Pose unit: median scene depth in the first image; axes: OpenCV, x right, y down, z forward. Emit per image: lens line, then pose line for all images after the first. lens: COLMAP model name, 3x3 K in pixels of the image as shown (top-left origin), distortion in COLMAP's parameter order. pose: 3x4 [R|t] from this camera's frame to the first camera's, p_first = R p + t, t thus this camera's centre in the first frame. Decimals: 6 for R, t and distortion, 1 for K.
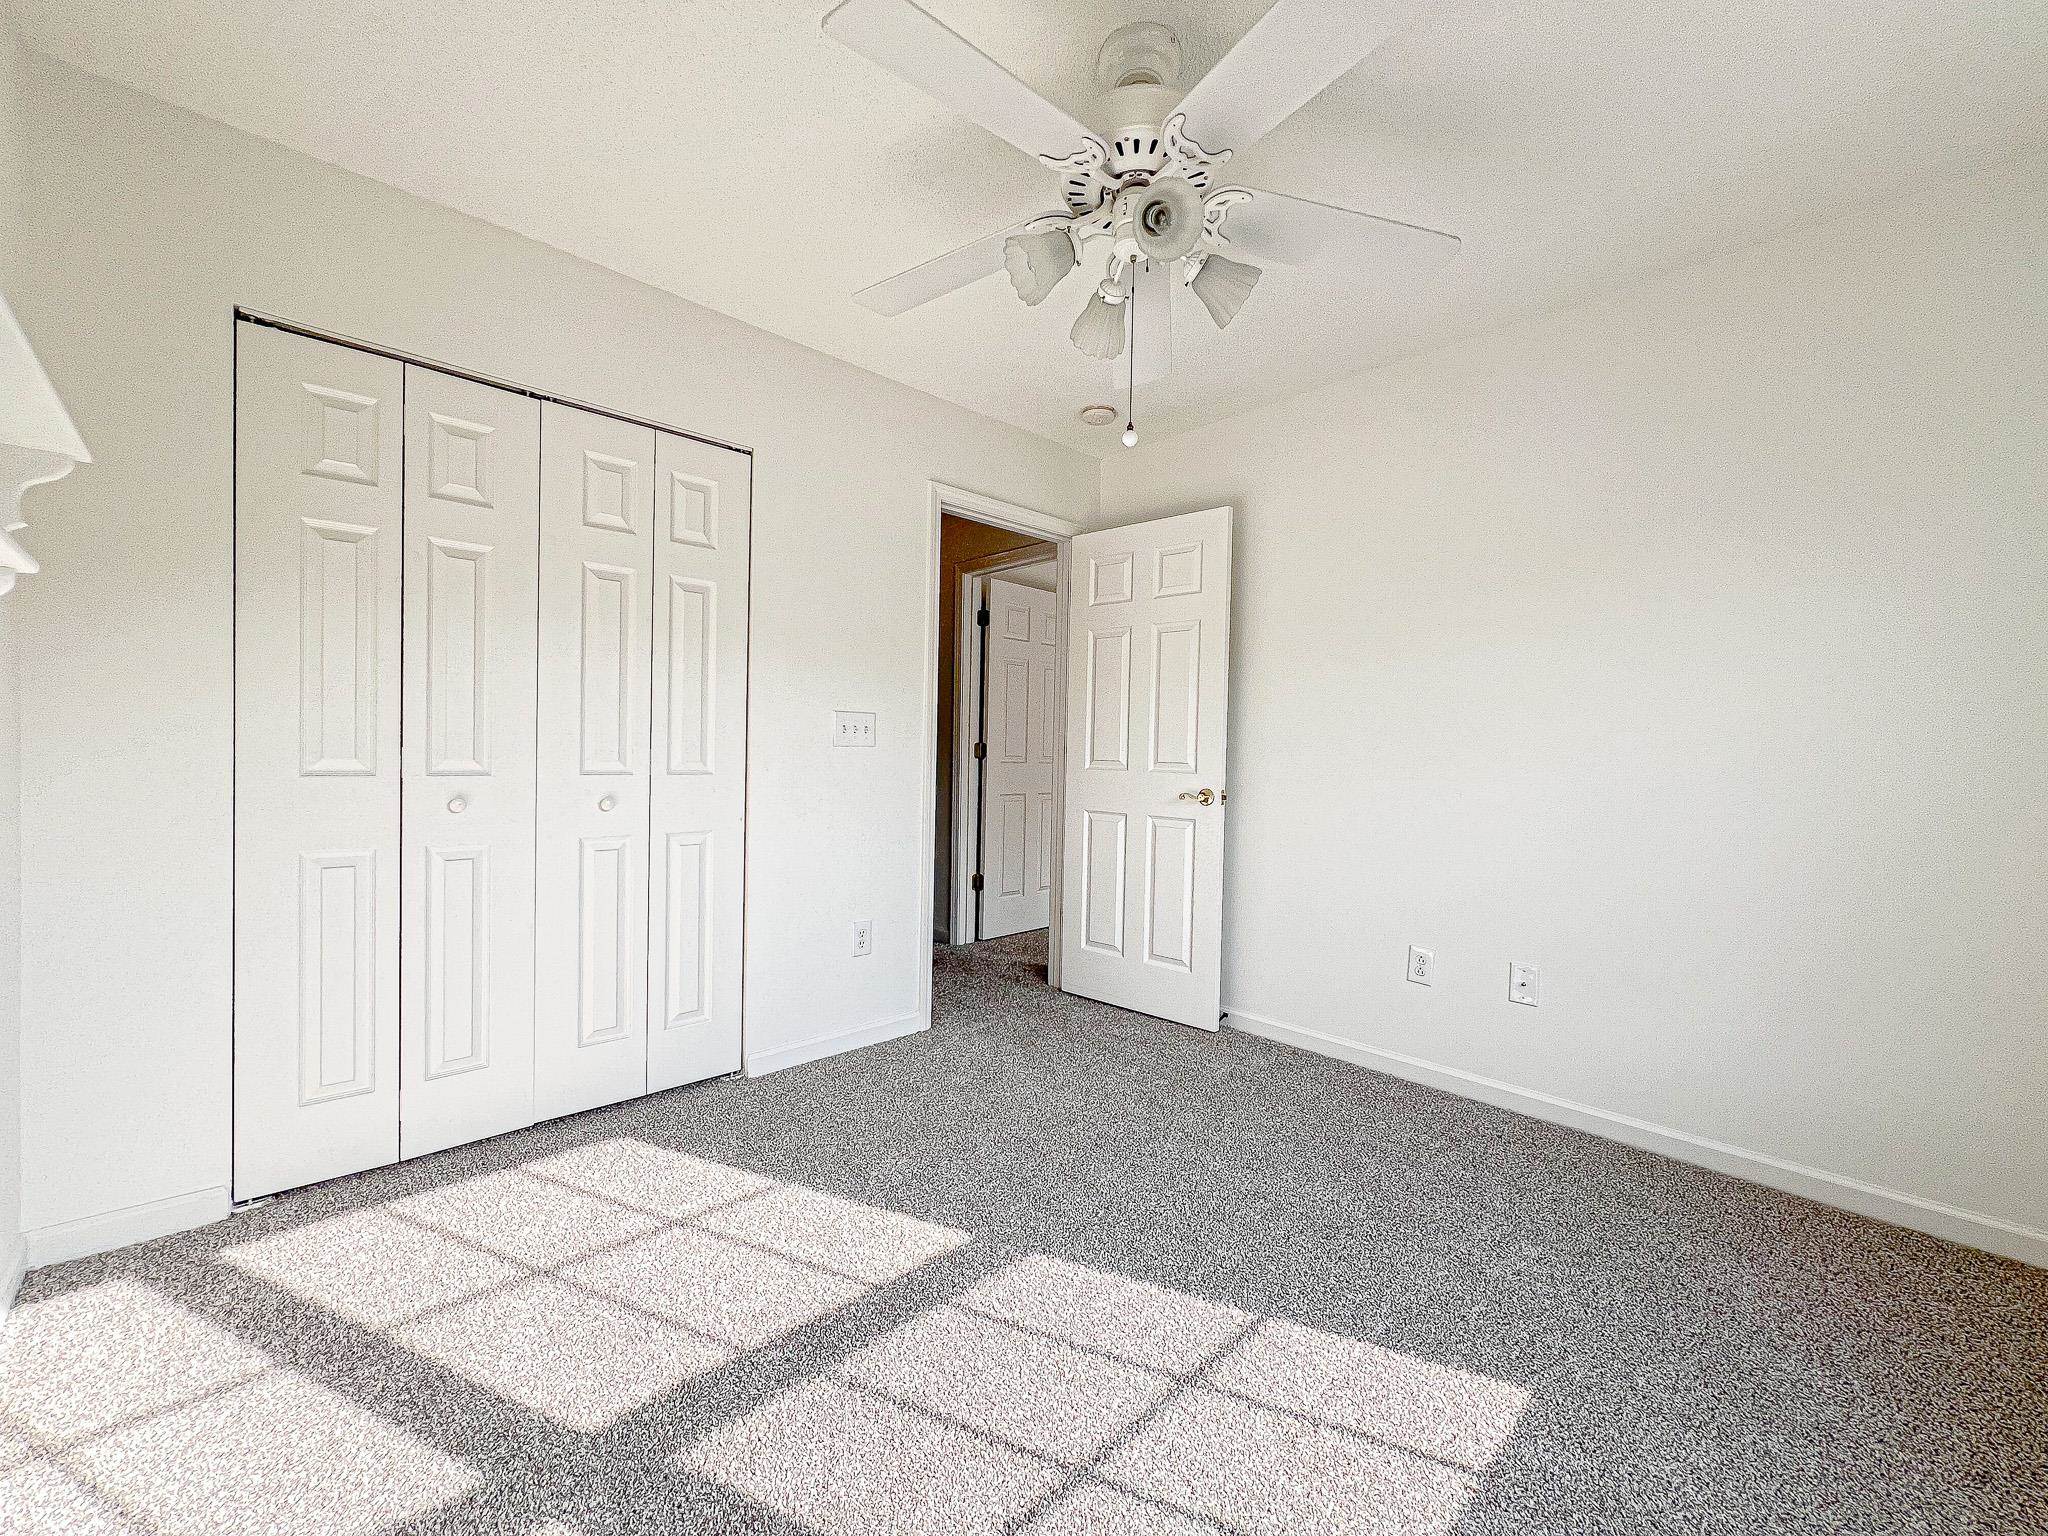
lens RADIAL K [[826.9, 0, 1018.2], [0, 826.9, 762.1], [0, 0, 1]] dist [0.000734, 0.000115]
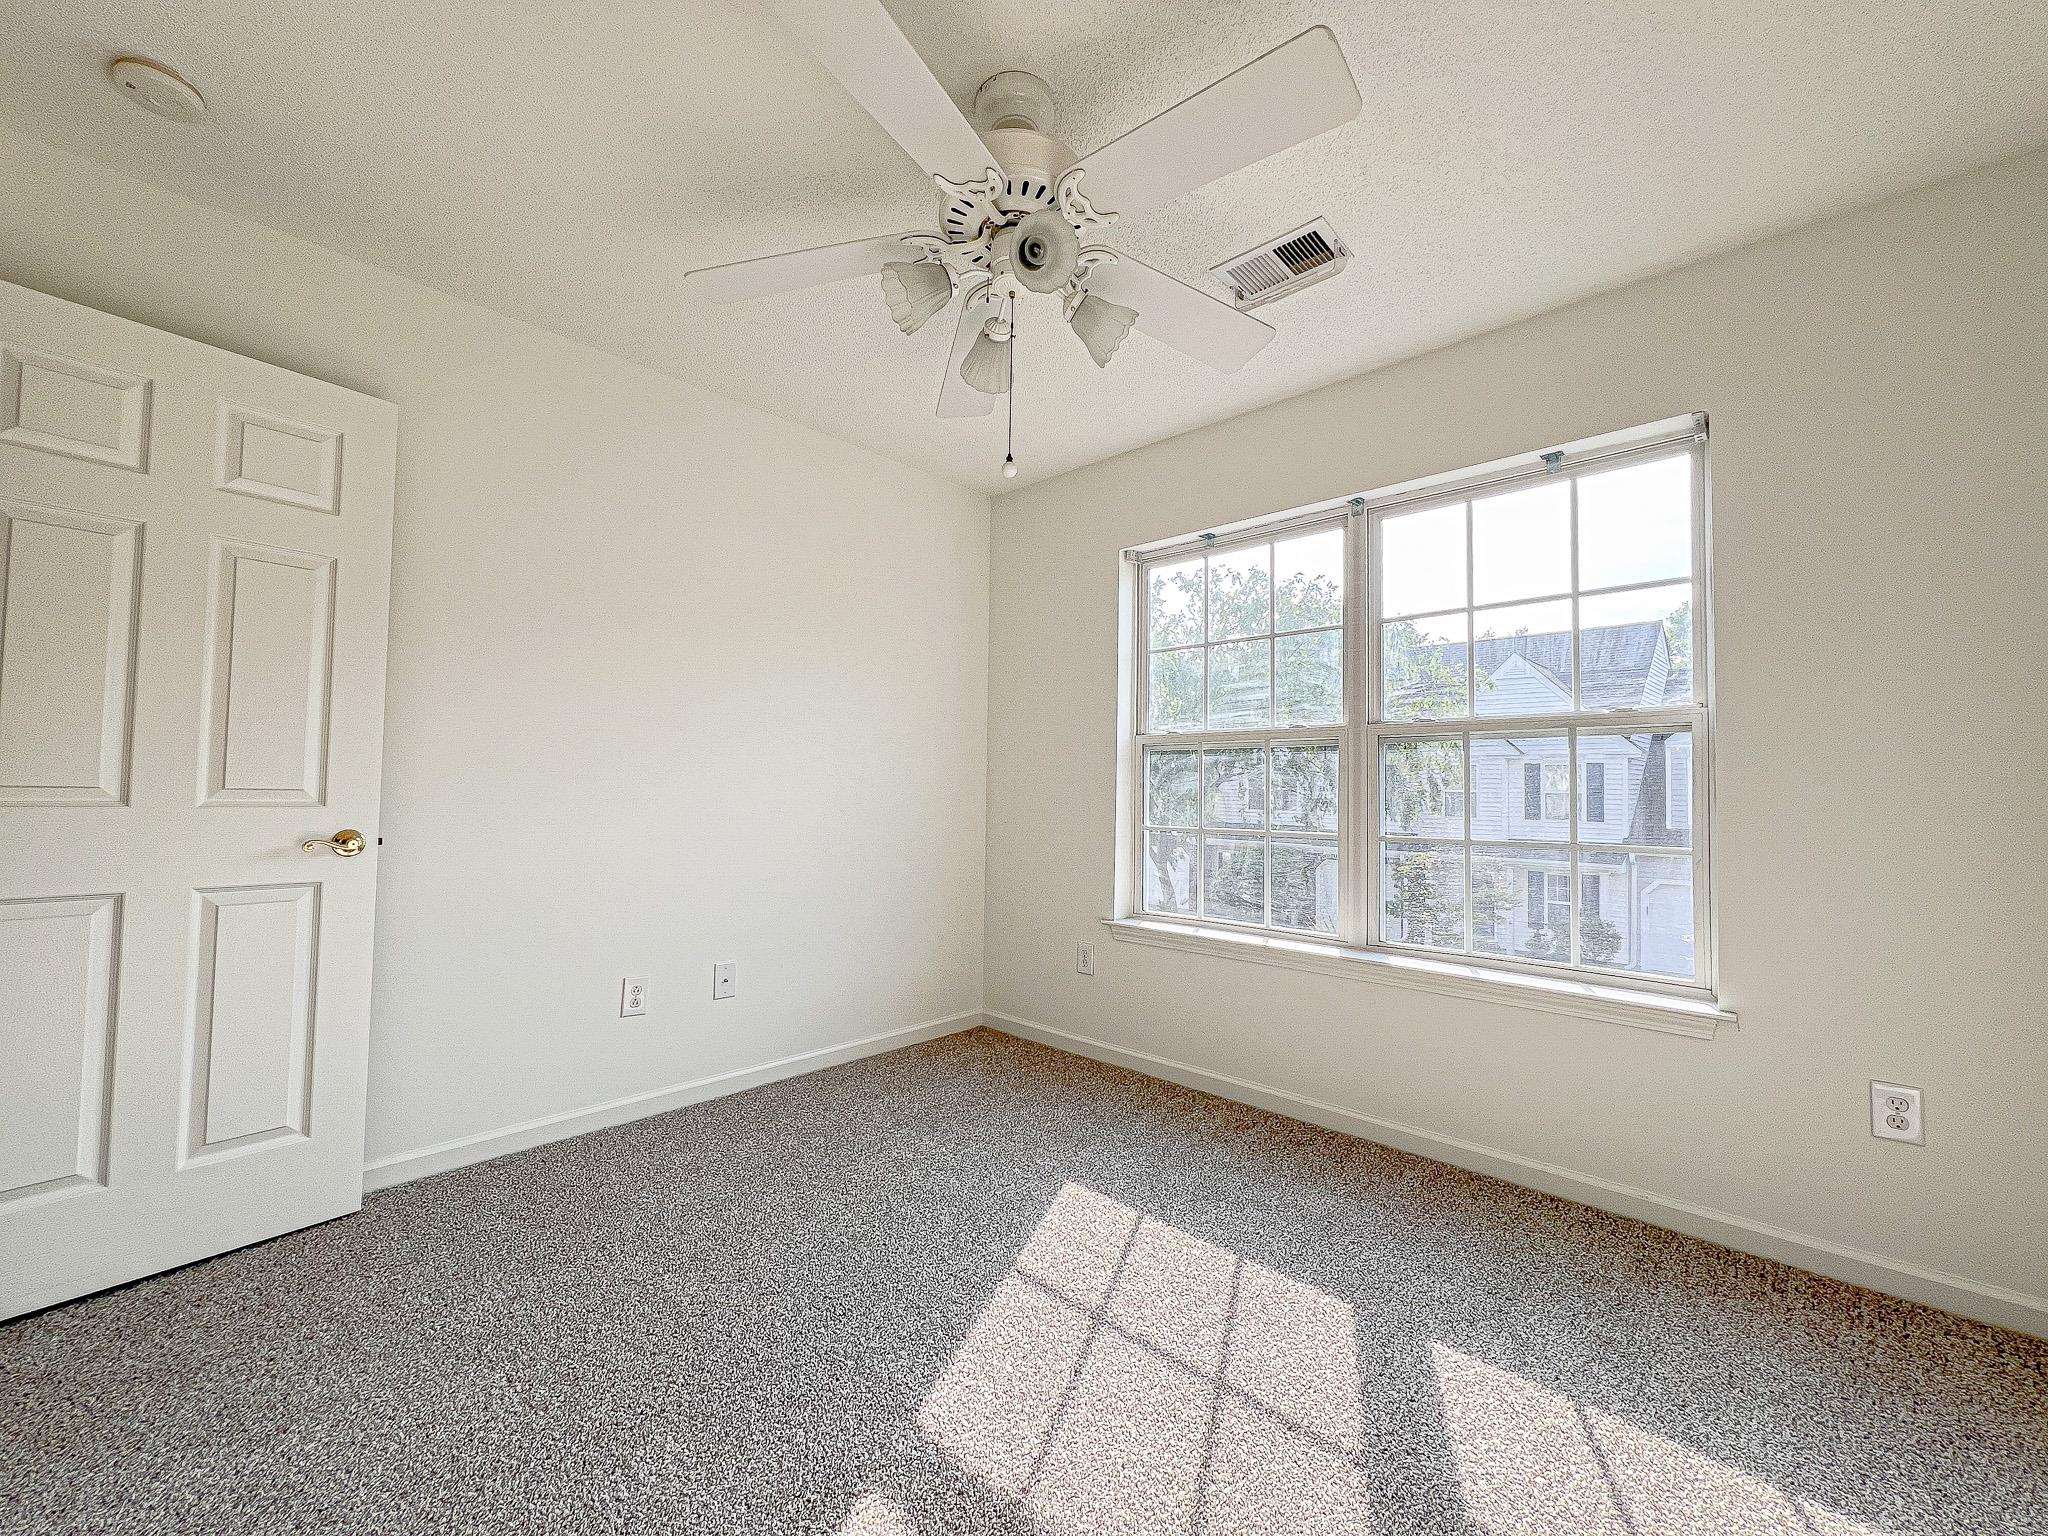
lens RADIAL K [[826.9, 0, 1018.2], [0, 826.9, 762.1], [0, 0, 1]] dist [0.000734, 0.000115]
pose [[-0.061119, 0.019968, 0.997931, -0.665387], [0.002297, 0.999800, -0.019864, -0.006797], [-0.998128, 0.001078, -0.061153, 0.813410]]
